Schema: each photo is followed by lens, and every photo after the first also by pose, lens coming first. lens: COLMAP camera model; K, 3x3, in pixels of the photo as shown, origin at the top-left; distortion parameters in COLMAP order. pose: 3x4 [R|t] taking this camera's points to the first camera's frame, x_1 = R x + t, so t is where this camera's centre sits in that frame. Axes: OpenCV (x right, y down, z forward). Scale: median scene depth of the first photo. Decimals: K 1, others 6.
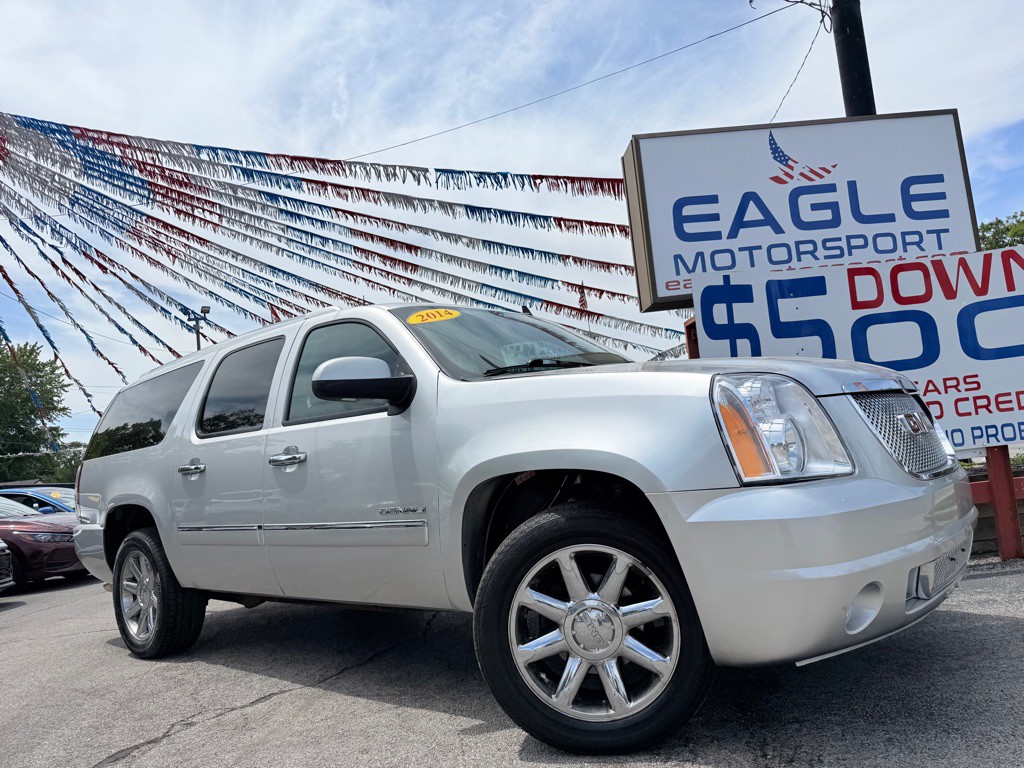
lens RADIAL K [[730.0, 0, 516.7], [0, 730.0, 386.5], [0, 0, 1]] dist [0.039940, -0.060018]
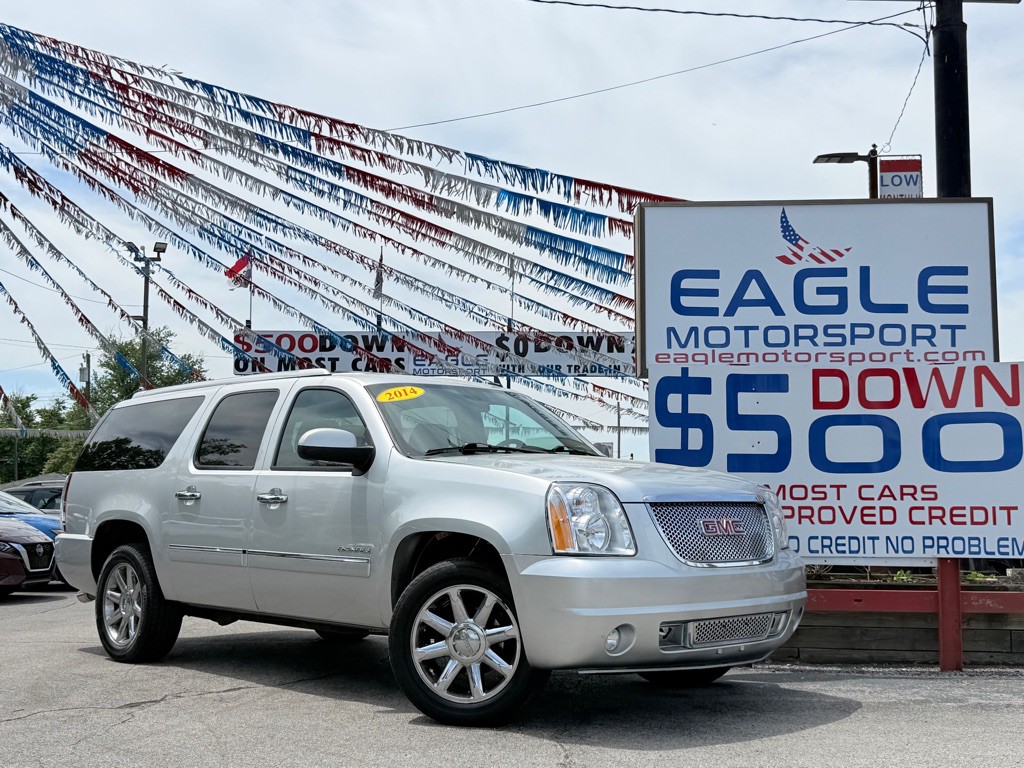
lens RADIAL K [[1189.8, 0, 506.3], [0, 1189.8, 381.8], [0, 0, 1]] dist [0.222173, -0.526341]
pose [[0.990172, 0.099305, -0.098477, 0.191024], [-0.098953, 0.995056, 0.008457, -0.113767], [0.098830, 0.001371, 0.995103, -0.724852]]
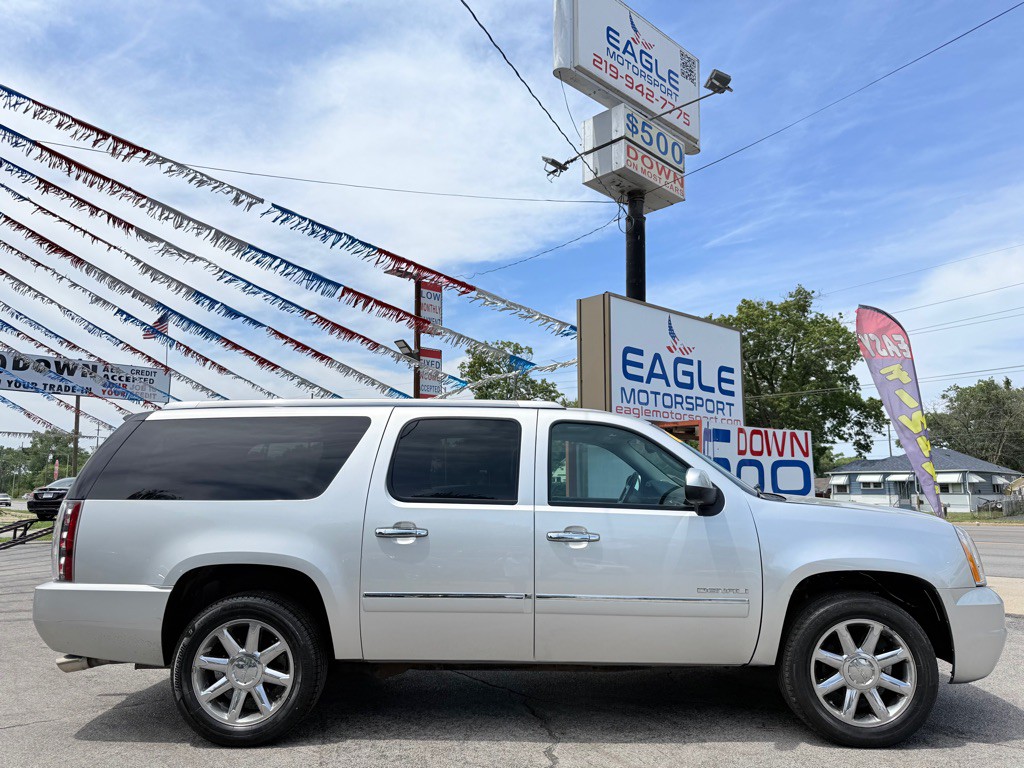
lens RADIAL K [[719.2, 0, 512.0], [0, 719.2, 384.0], [0, 0, 1]] dist [0.174913, -0.290664]
pose [[0.757763, 0.196528, 0.622232, -0.869588], [-0.145740, 0.980452, -0.132186, 0.020257], [-0.636047, 0.009482, 0.771592, 0.122476]]
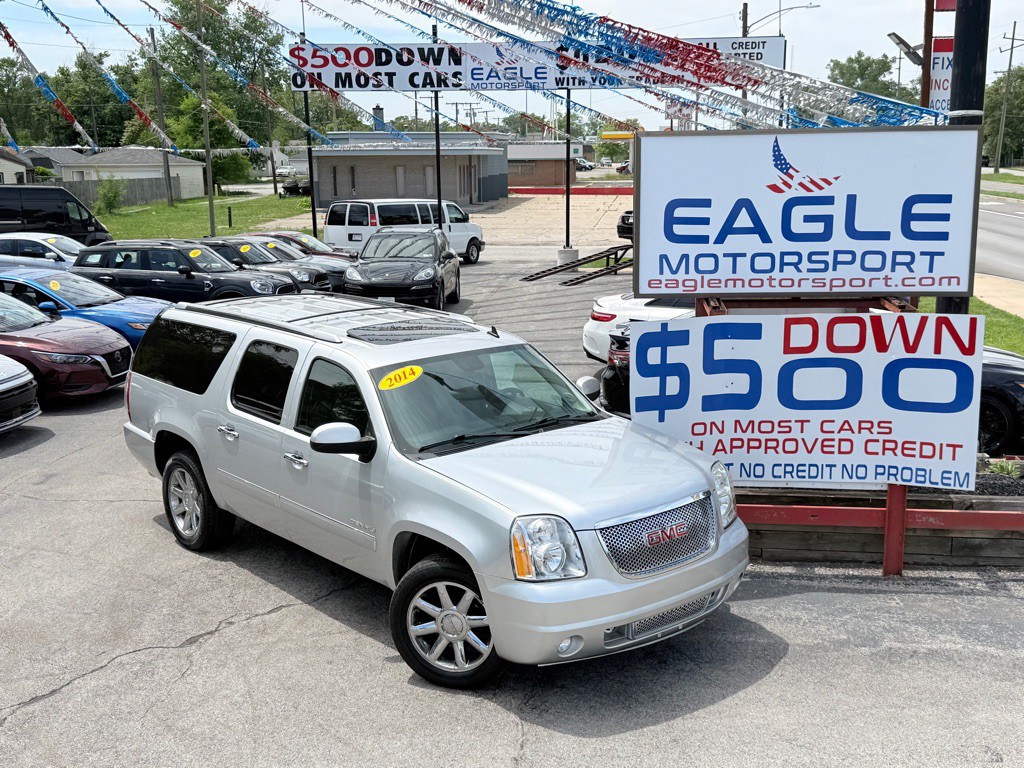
lens RADIAL K [[1194.0, 0, 512.0], [0, 1194.0, 384.0], [0, 0, 1]] dist [0.196068, -0.372334]
pose [[0.984048, 0.122903, -0.128625, 0.288033], [-0.077965, 0.947807, 0.309164, -0.597695], [0.159909, -0.294204, 0.942270, -0.821705]]
